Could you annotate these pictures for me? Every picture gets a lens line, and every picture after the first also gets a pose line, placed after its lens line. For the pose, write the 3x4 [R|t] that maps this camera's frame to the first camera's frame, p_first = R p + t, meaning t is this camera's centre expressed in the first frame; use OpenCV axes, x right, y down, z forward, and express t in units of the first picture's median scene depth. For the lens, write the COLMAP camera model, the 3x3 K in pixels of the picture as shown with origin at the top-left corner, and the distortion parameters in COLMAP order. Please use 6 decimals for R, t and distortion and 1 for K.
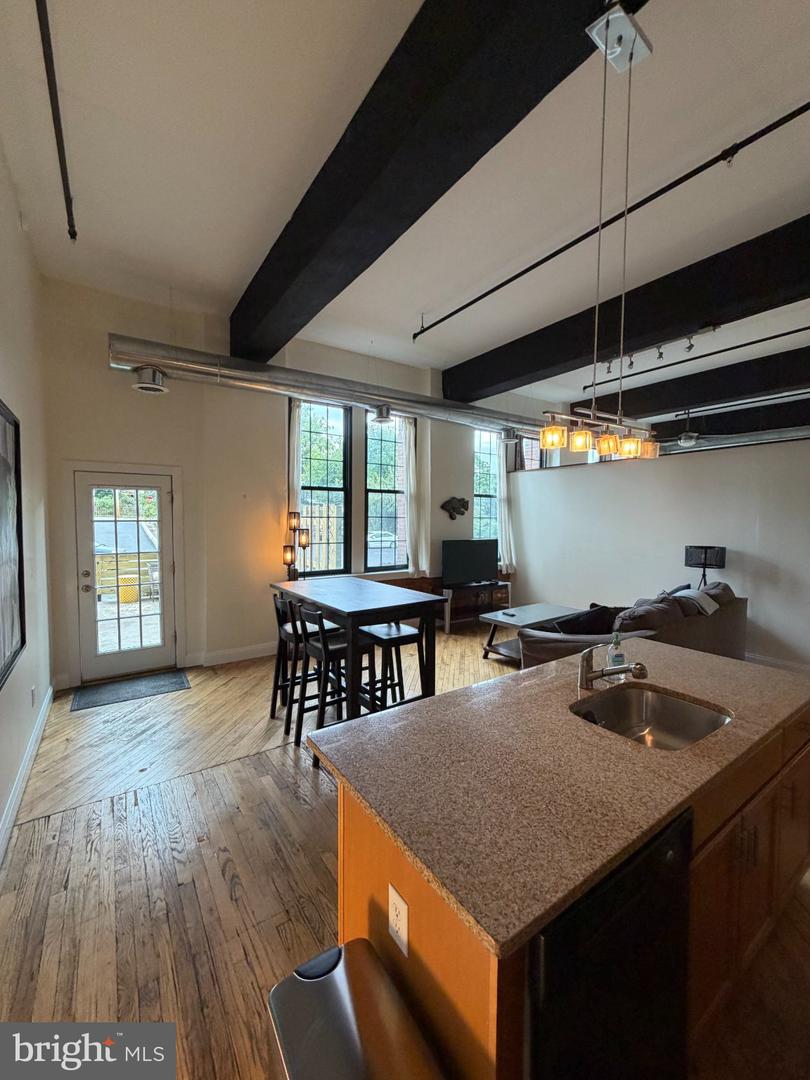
lens RADIAL K [[439.0, 0, 408.7], [0, 439.0, 541.7], [0, 0, 1]] dist [0.014934, 0.000048]
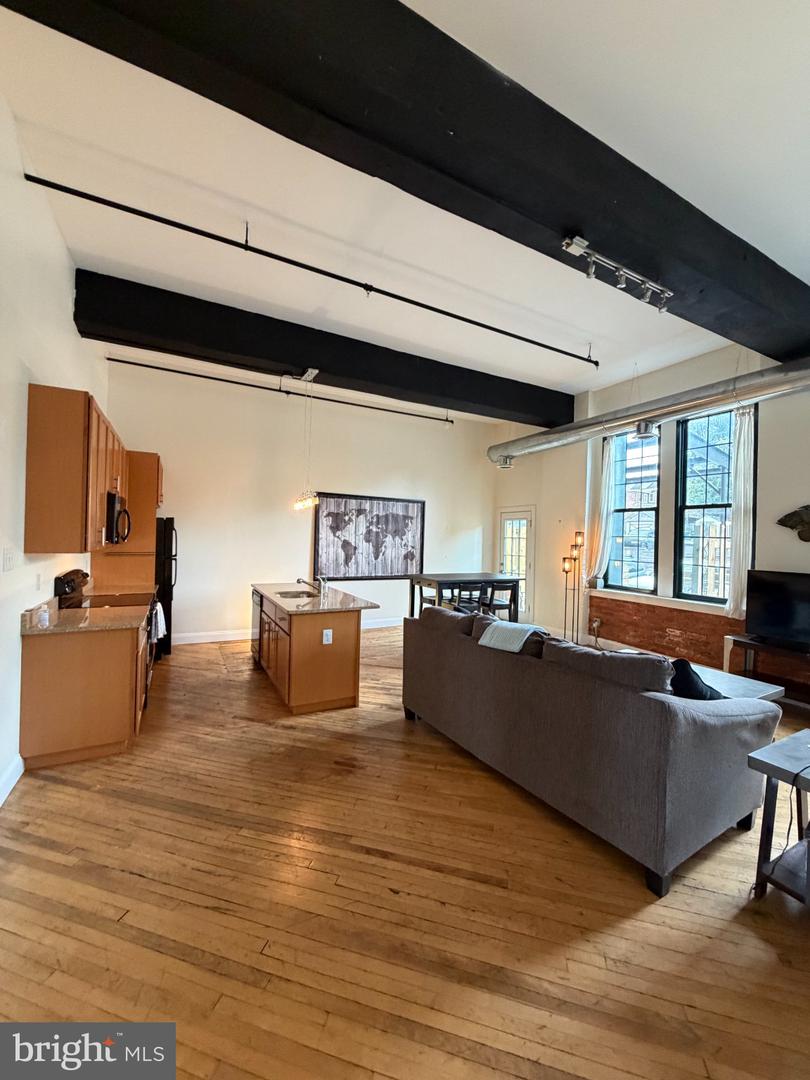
lens RADIAL K [[428.6, 0, 404.8], [0, 428.6, 536.4], [0, 0, 1]] dist [-0.001221, 0.000259]
pose [[-0.112394, -0.010126, -0.993612, 1.006257], [-0.082619, 0.996581, -0.000811, -0.011392], [0.990223, 0.082000, -0.112846, 0.634776]]
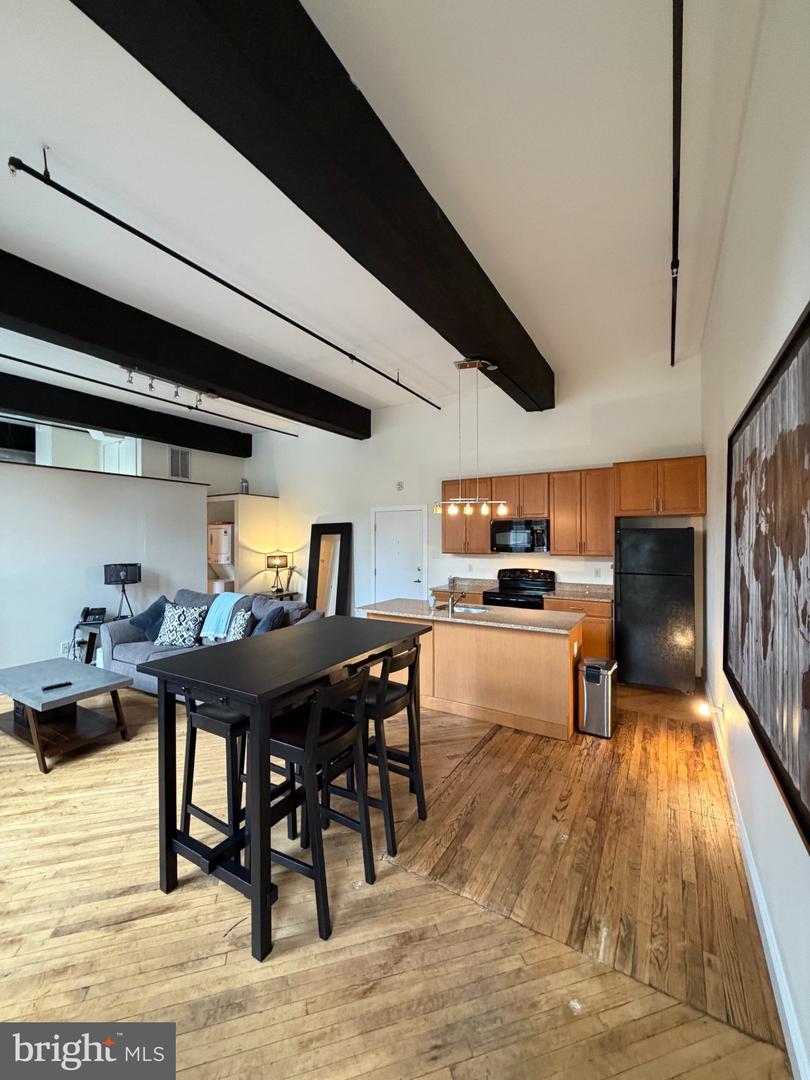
lens RADIAL K [[428.6, 0, 404.8], [0, 428.6, 536.4], [0, 0, 1]] dist [-0.001221, 0.000259]
pose [[-0.409129, -0.001582, 0.912475, -0.539955], [0.054784, 0.998152, 0.026295, -0.042865], [-0.910830, 0.060747, -0.408287, 0.757649]]
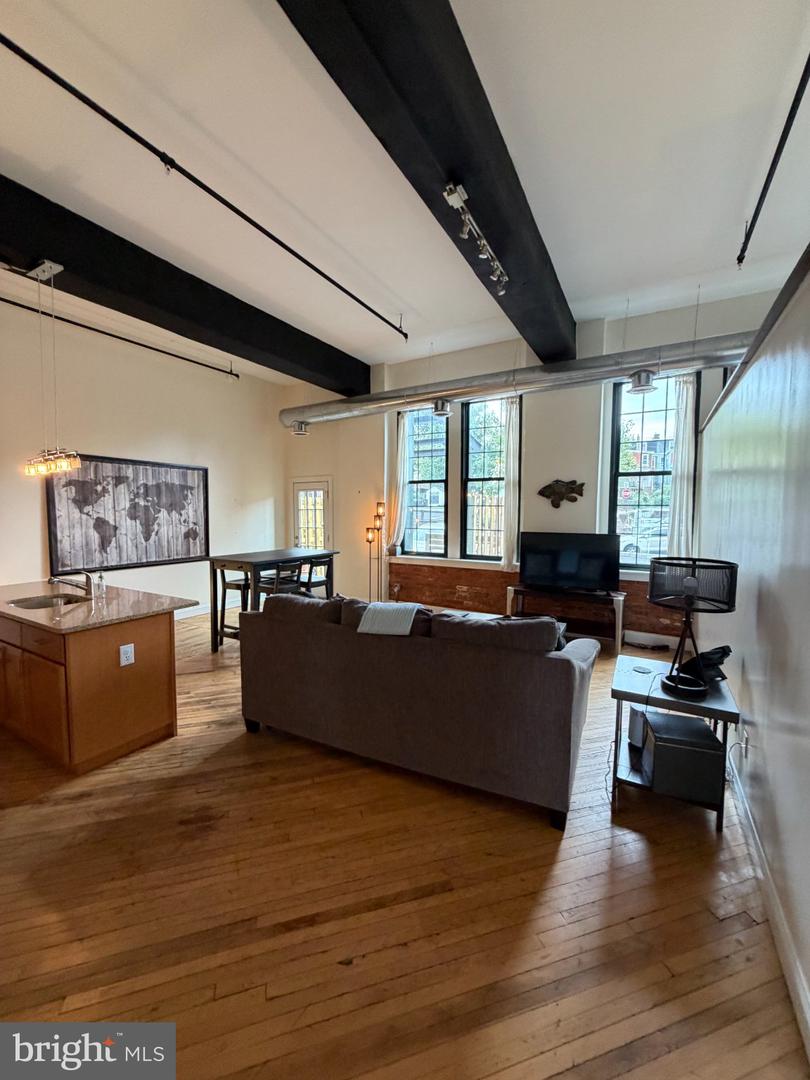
lens RADIAL K [[428.6, 0, 404.8], [0, 428.6, 536.4], [0, 0, 1]] dist [-0.001221, 0.000259]
pose [[0.429714, 0.048778, -0.901647, 0.908238], [-0.050797, 0.998264, 0.029795, -0.008143], [0.901535, 0.032998, 0.431446, 0.514219]]
